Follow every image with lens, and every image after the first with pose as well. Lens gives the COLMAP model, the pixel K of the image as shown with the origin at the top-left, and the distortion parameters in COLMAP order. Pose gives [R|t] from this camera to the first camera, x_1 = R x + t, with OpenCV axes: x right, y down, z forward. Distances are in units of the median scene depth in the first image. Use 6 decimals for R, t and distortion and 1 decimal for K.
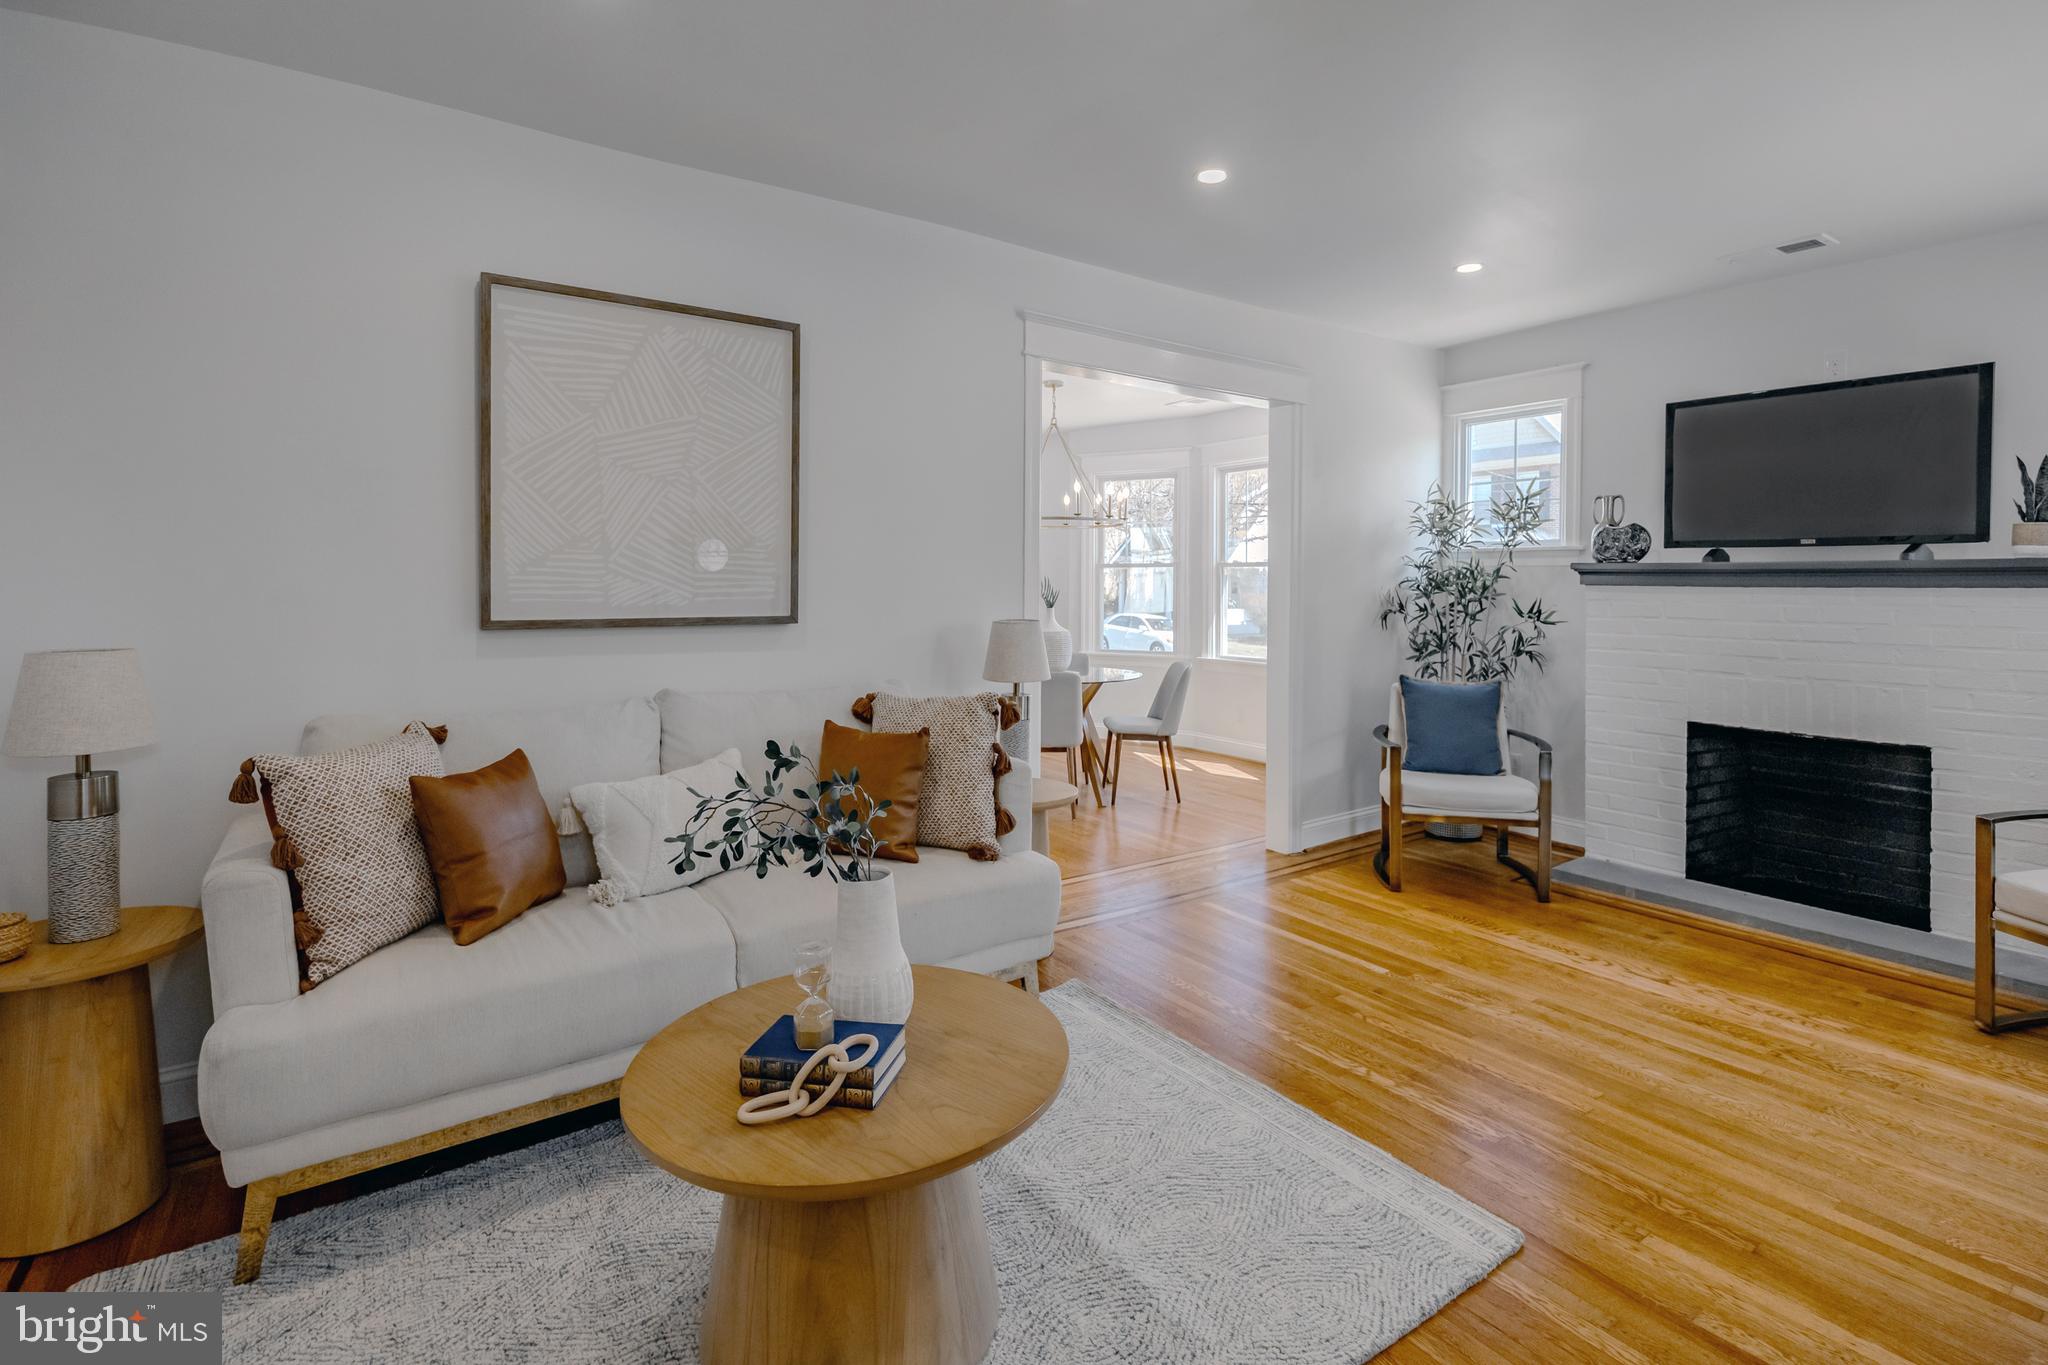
lens RADIAL K [[1017.0, 0, 848.4], [0, 1017.0, 606.9], [0, 0, 1]] dist [0.001330, -0.001384]
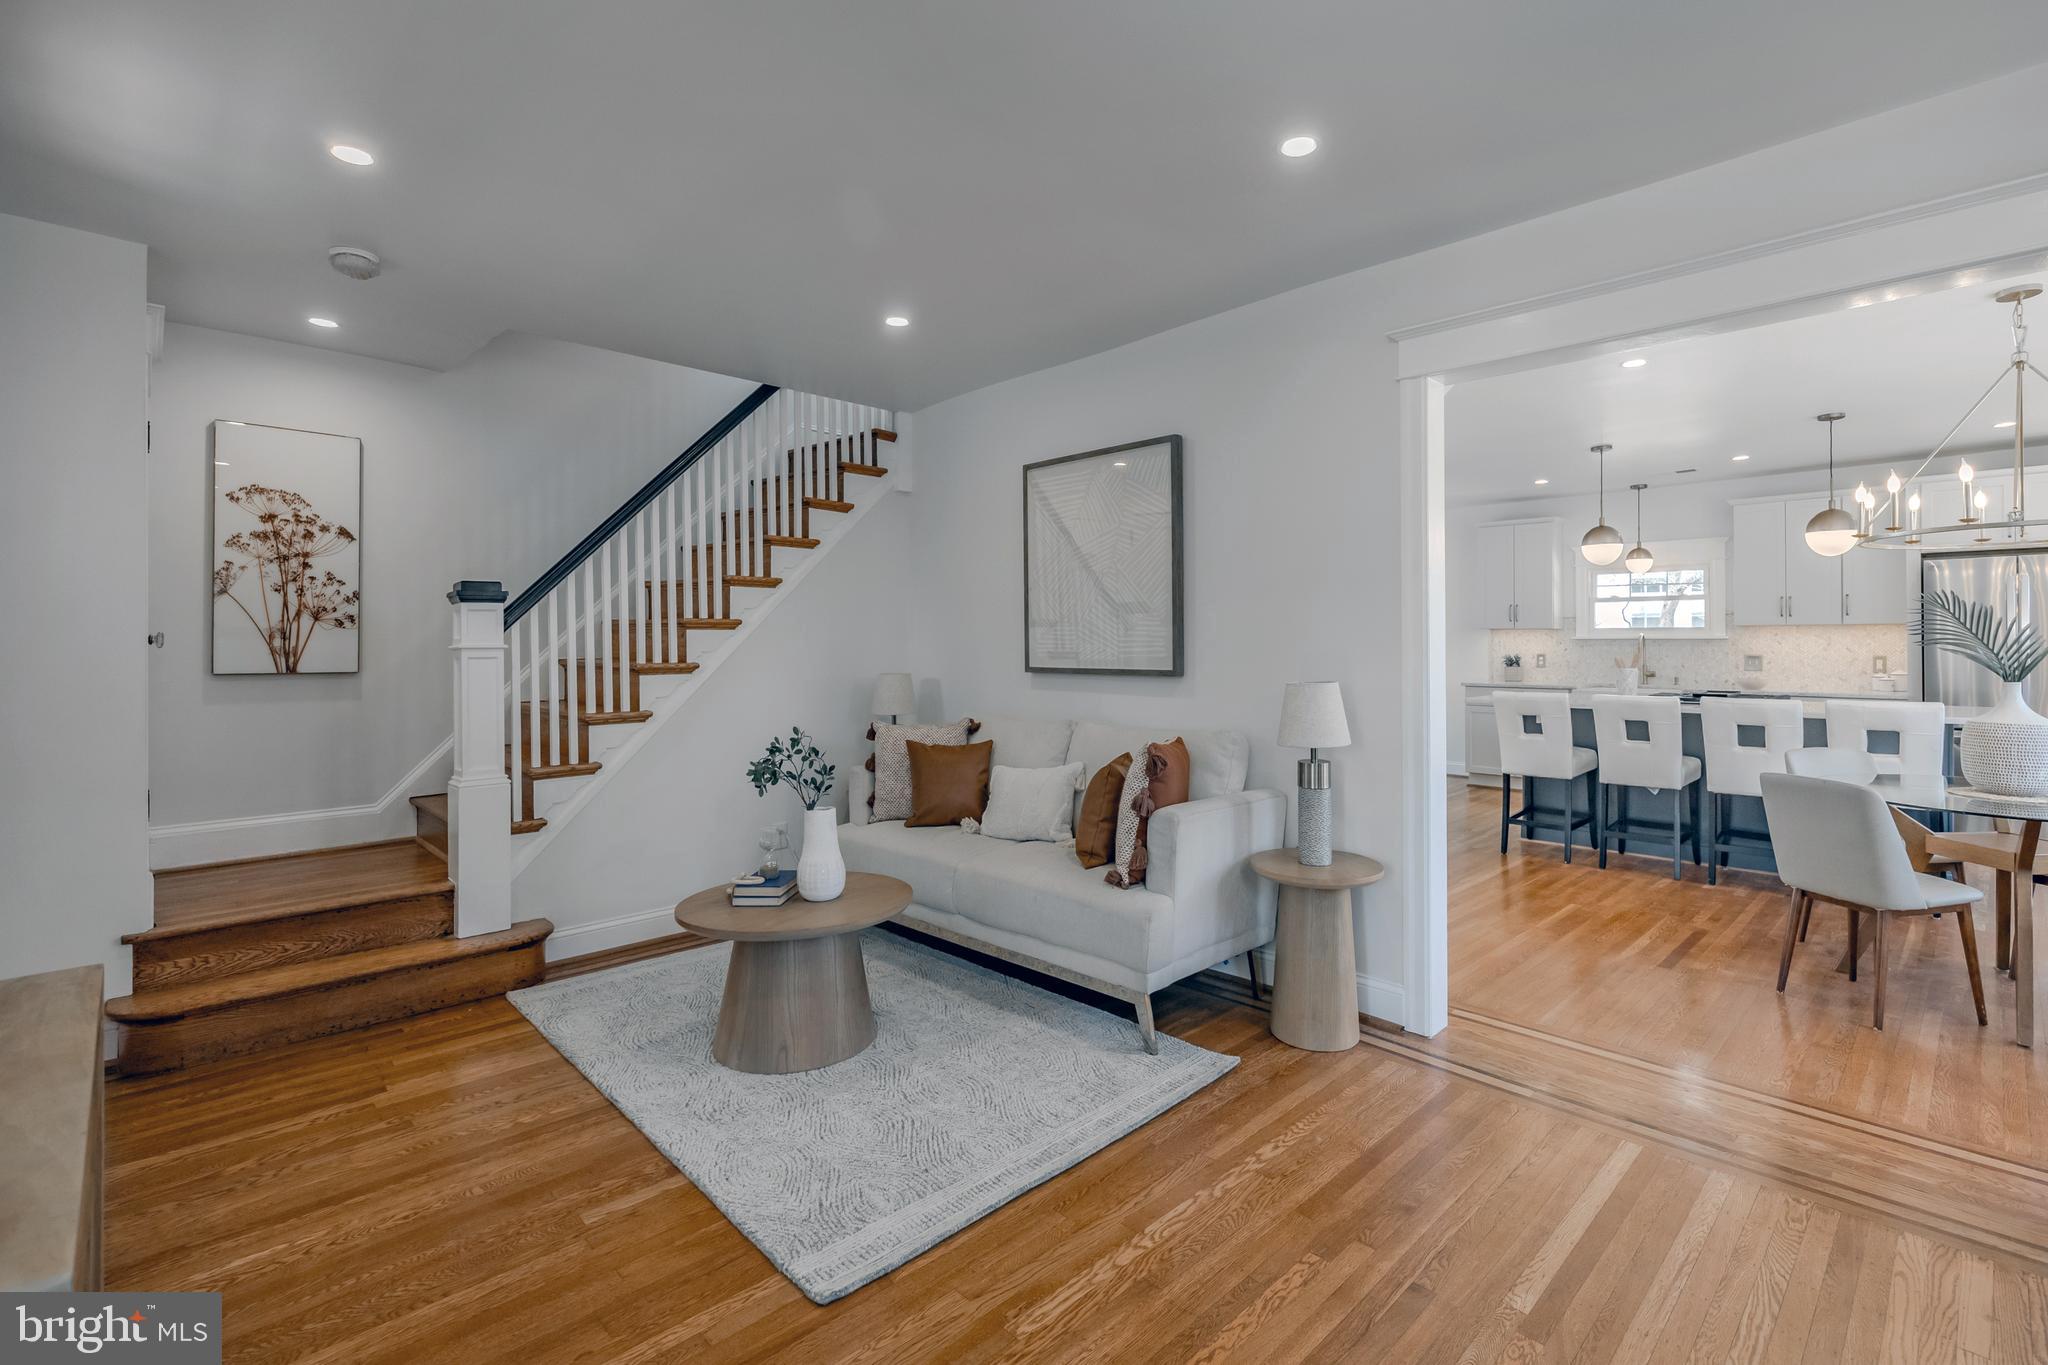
lens RADIAL K [[927.0, 0, 1129.2], [0, 927.0, 649.6], [0, 0, 1]] dist [0.000590, 0.000282]
pose [[0.243192, 0.008522, -0.969941, 0.809428], [-0.014957, 0.999875, 0.005035, -0.017071], [0.969863, 0.013283, 0.243289, 0.529880]]
